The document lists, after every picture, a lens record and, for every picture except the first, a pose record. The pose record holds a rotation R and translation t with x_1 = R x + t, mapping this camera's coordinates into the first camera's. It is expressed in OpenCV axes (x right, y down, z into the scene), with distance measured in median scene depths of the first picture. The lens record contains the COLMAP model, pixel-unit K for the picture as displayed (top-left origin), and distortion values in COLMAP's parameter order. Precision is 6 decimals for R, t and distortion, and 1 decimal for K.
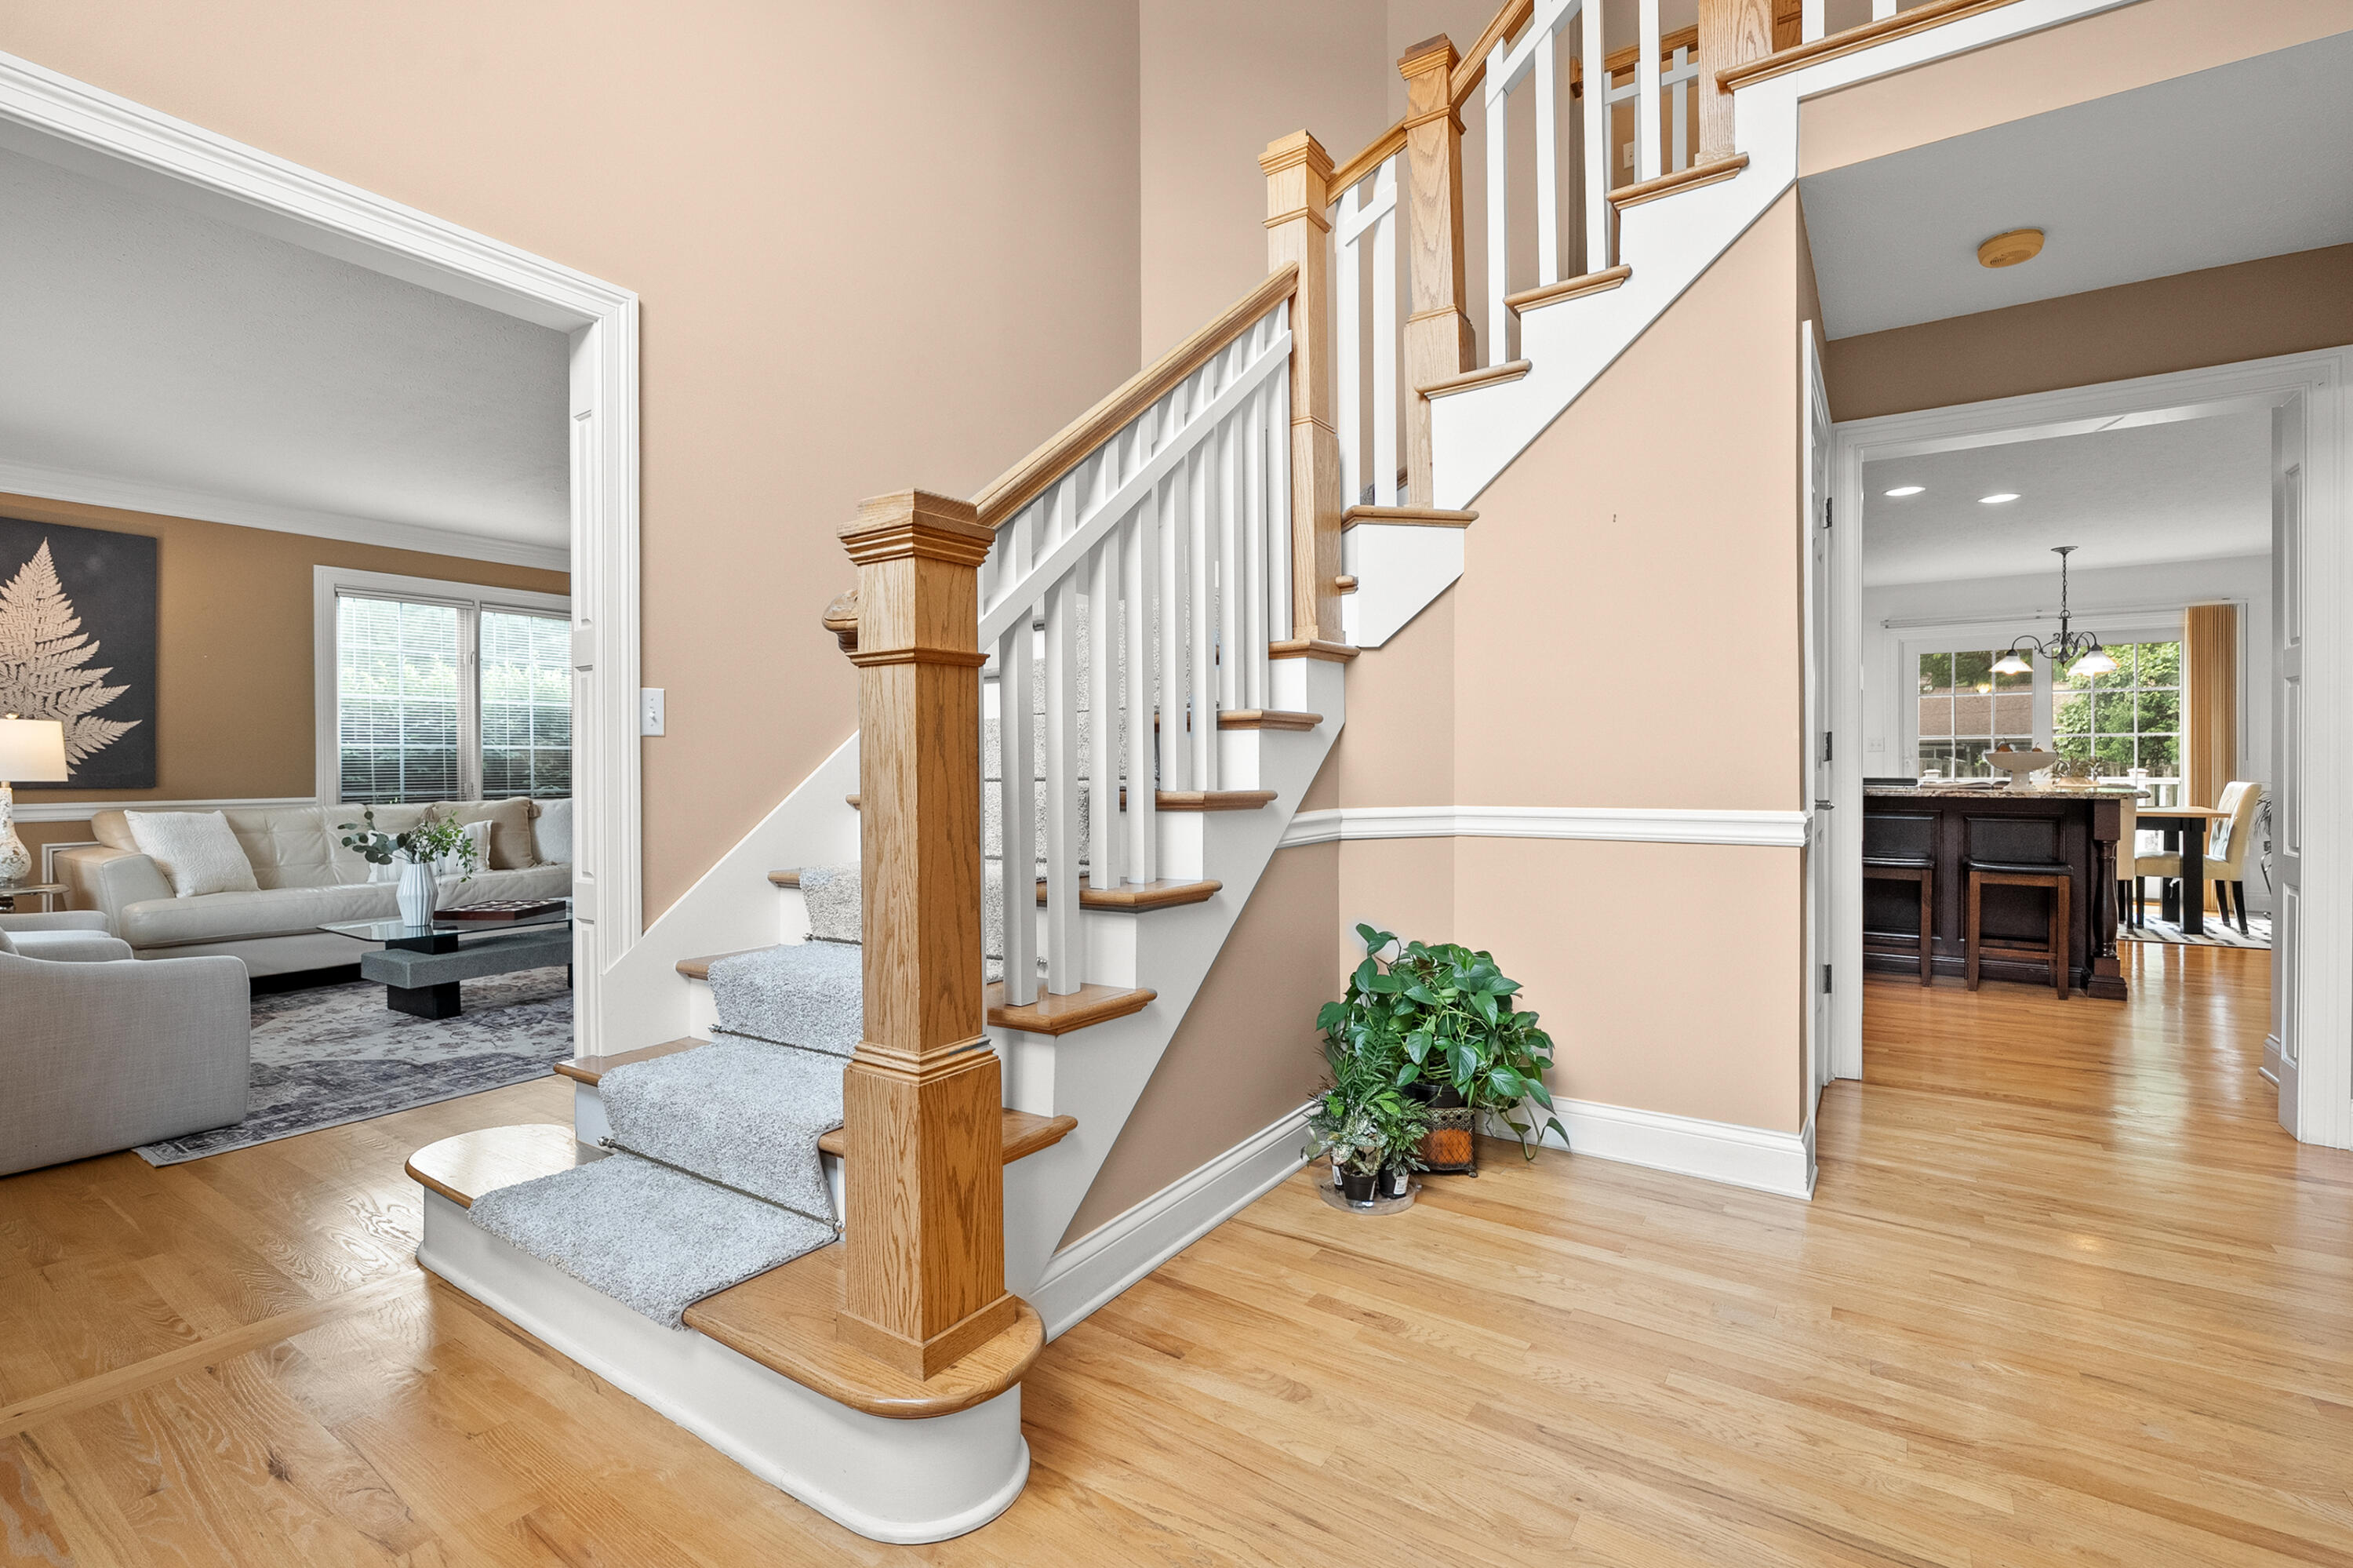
lens RADIAL K [[1072.2, 0, 1174.4], [0, 1072.2, 764.0], [0, 0, 1]] dist [-0.007361, 0.001700]
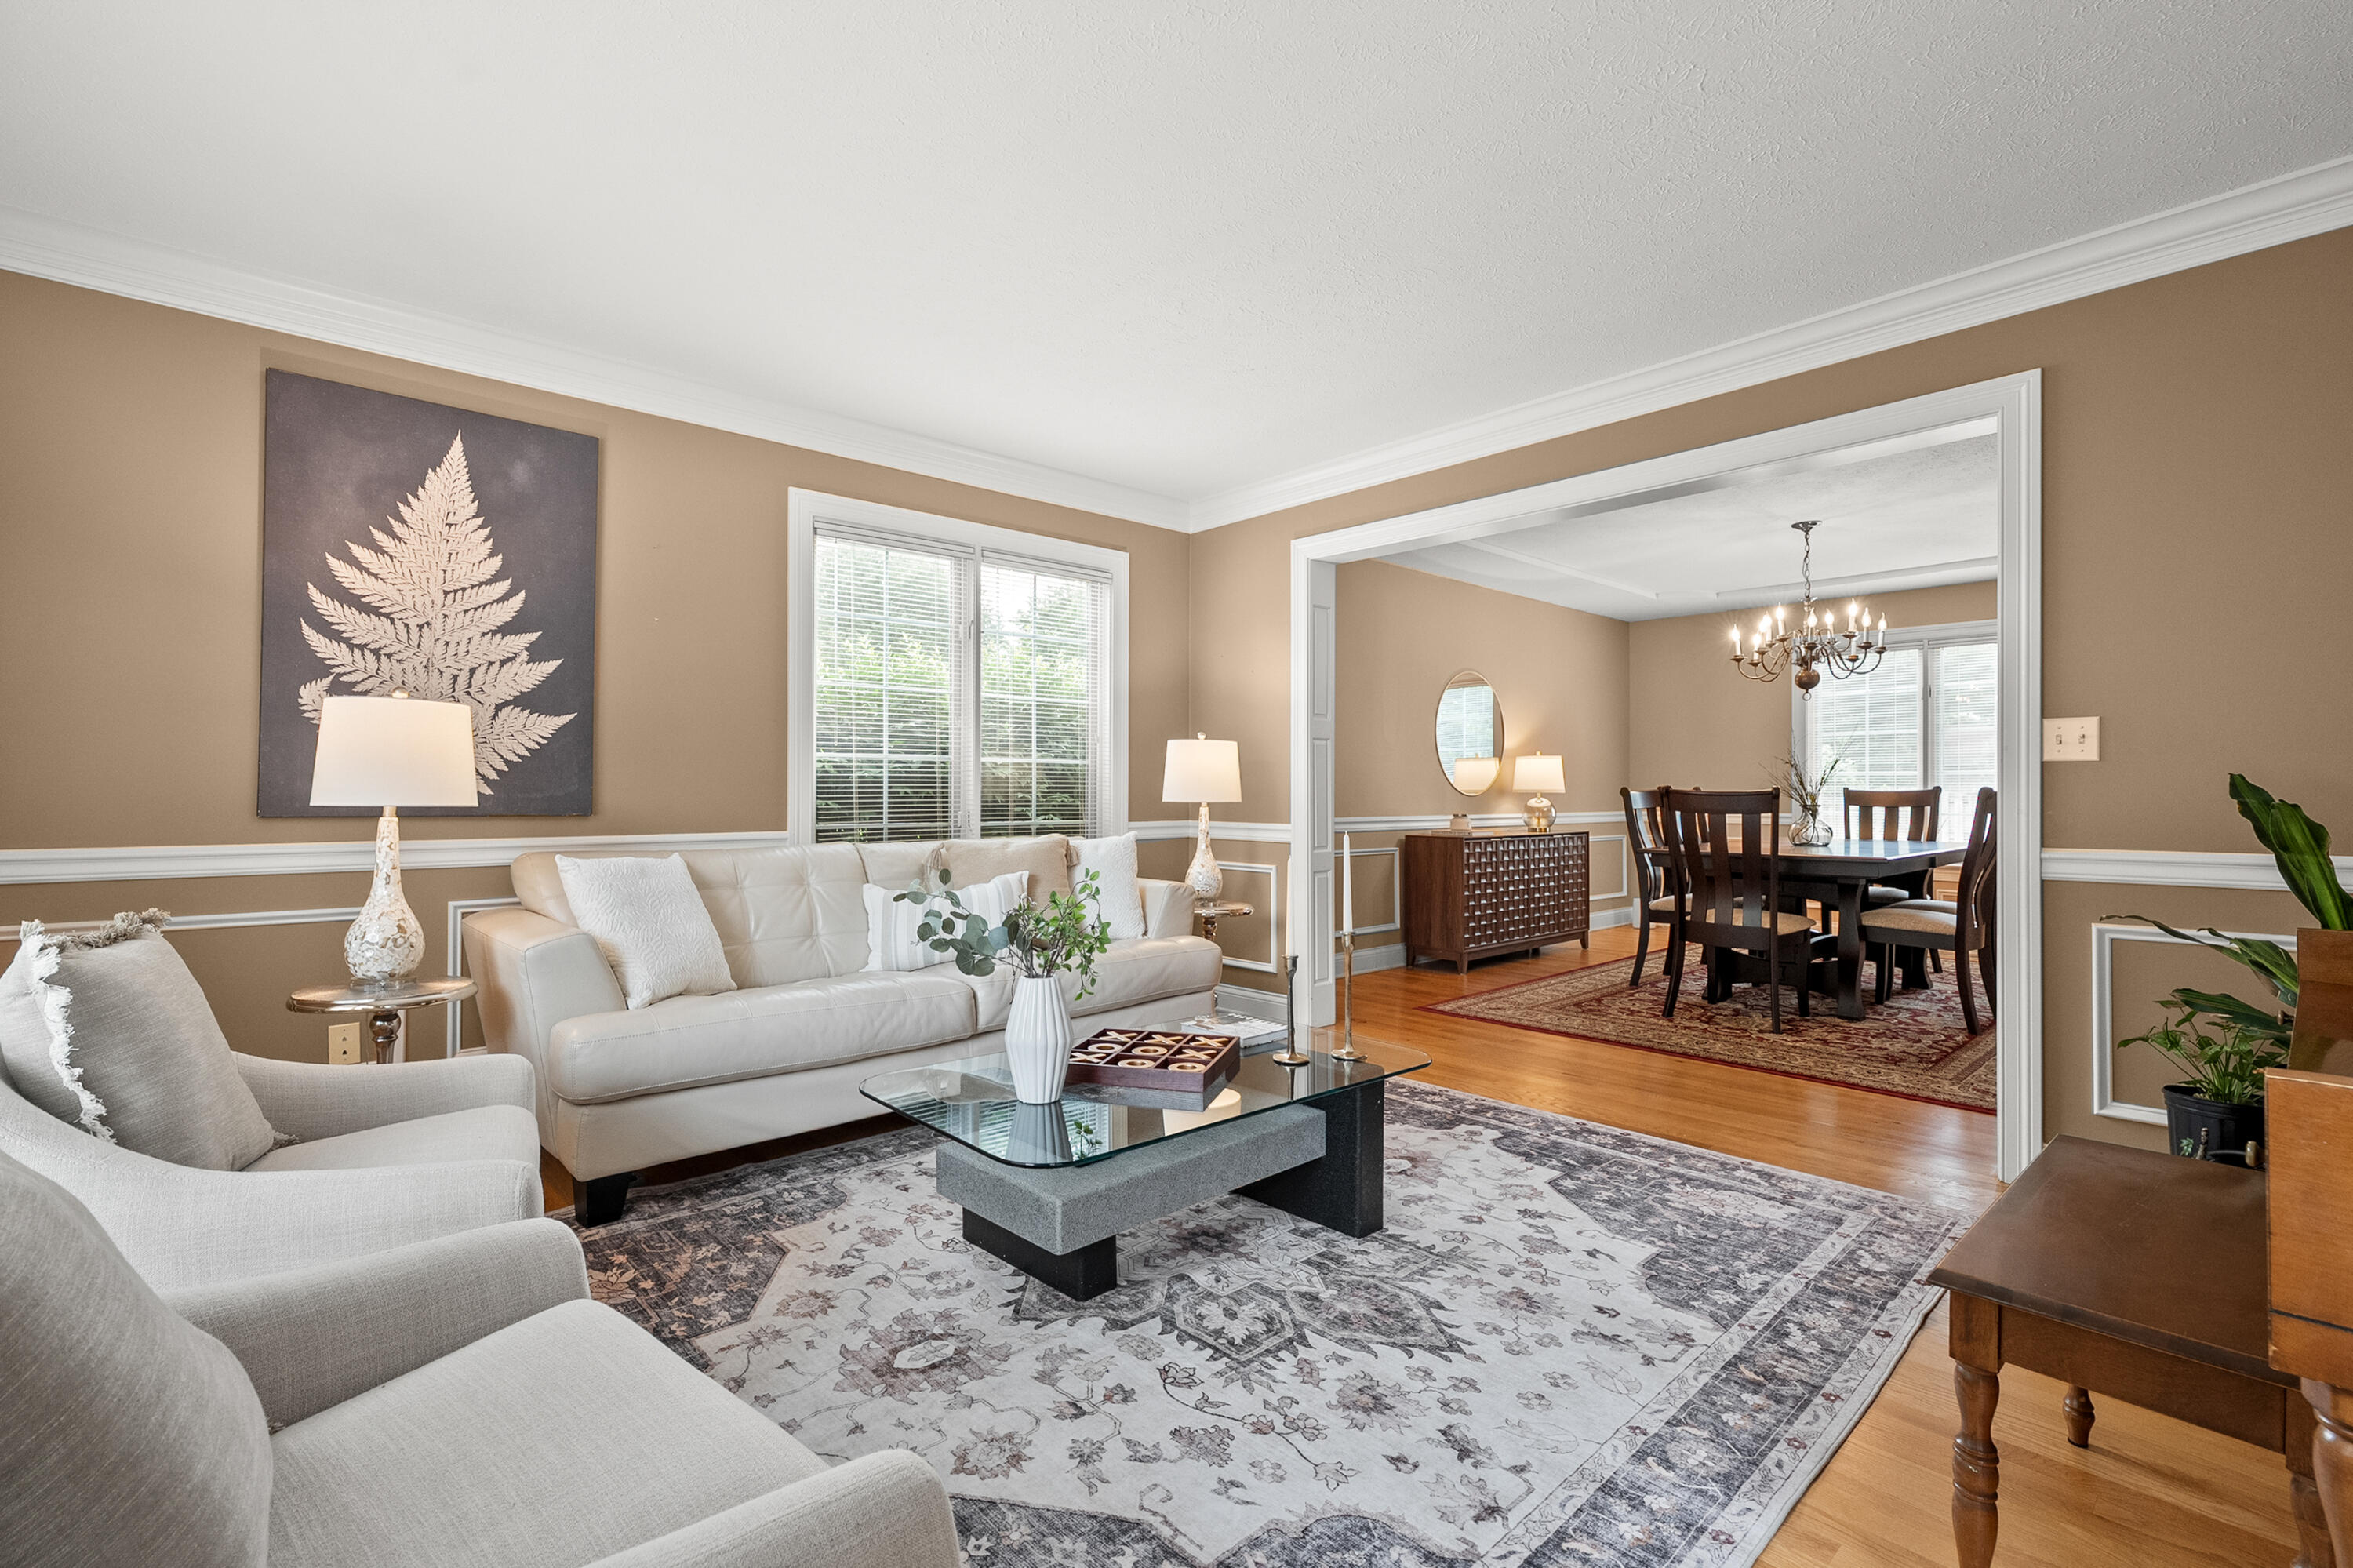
lens RADIAL K [[1072.2, 0, 1167.9], [0, 1072.2, 778.2], [0, 0, 1]] dist [-0.007361, 0.001700]
pose [[0.969560, 0.003016, -0.244836, -0.461053], [-0.006136, 0.999909, -0.011982, 0.004815], [0.244778, 0.013120, 0.969490, 0.458105]]
